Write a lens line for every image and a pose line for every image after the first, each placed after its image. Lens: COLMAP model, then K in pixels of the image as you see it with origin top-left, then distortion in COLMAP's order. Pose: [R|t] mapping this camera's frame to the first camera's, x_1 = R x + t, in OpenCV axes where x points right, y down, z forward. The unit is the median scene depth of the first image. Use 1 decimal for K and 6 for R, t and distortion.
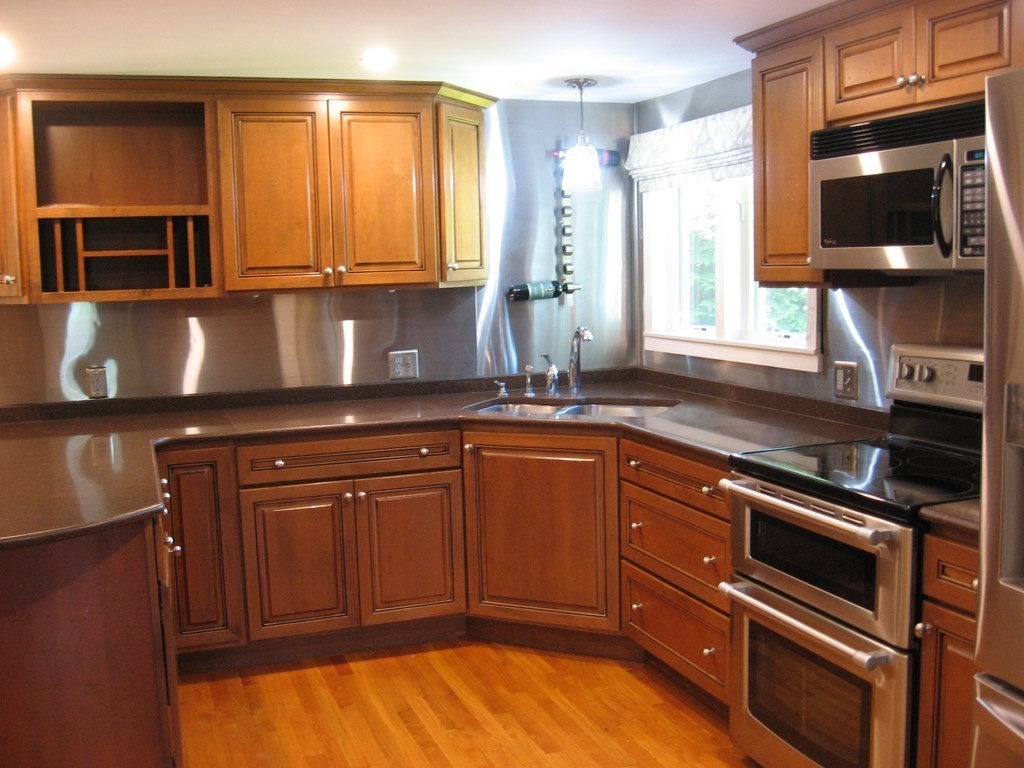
lens RADIAL K [[1069.2, 0, 502.8], [0, 1069.2, 389.3], [0, 0, 1]] dist [-0.115426, 0.000000]
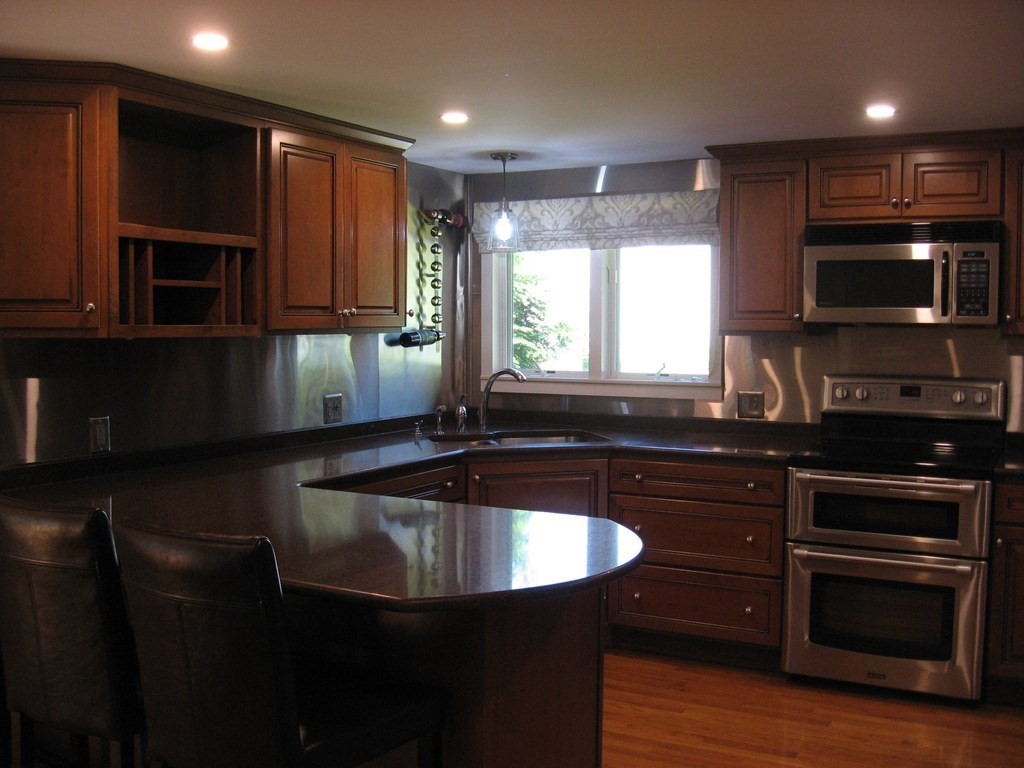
lens RADIAL K [[1069.2, 0, 515.3], [0, 1069.2, 392.3], [0, 0, 1]] dist [-0.115426, 0.000000]
pose [[0.746169, -0.016203, 0.665559, -0.726485], [0.053775, 0.997904, -0.035994, 0.007780], [-0.663581, 0.062648, 0.745477, 0.159890]]
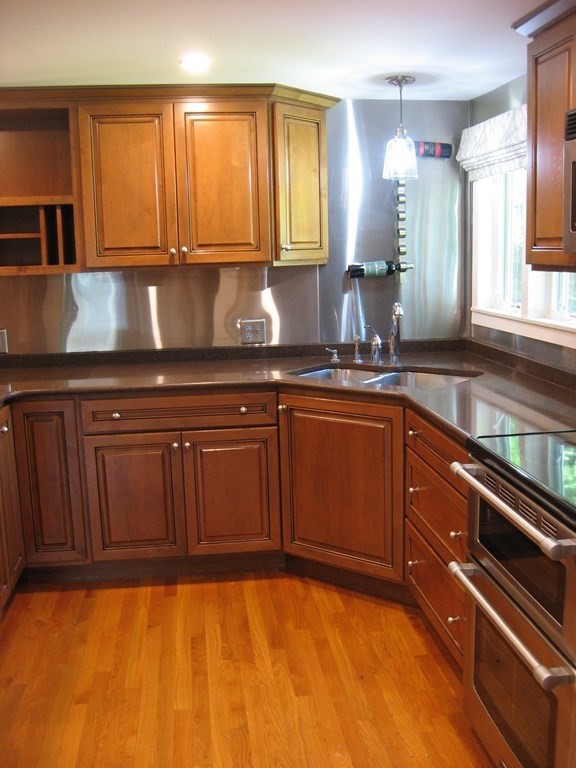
lens RADIAL K [[801.9, 0, 292.8], [0, 801.9, 384.5], [0, 0, 1]] dist [-0.115426, 0.000000]
pose [[0.975756, 0.040665, -0.215050, 0.161697], [-0.028037, 0.997716, 0.061450, -0.023320], [0.217057, -0.053931, 0.974668, 0.173854]]
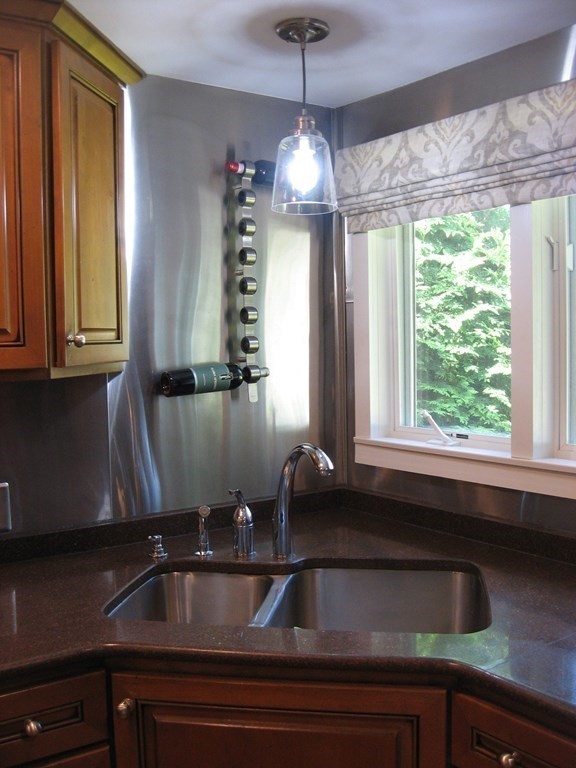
lens RADIAL K [[801.9, 0, 291.9], [0, 801.9, 383.2], [0, 0, 1]] dist [-0.115426, 0.000000]
pose [[0.963419, -0.006711, 0.267916, -0.053497], [0.024107, 0.997804, -0.061692, -0.070148], [-0.266913, 0.065894, 0.961465, 0.628019]]
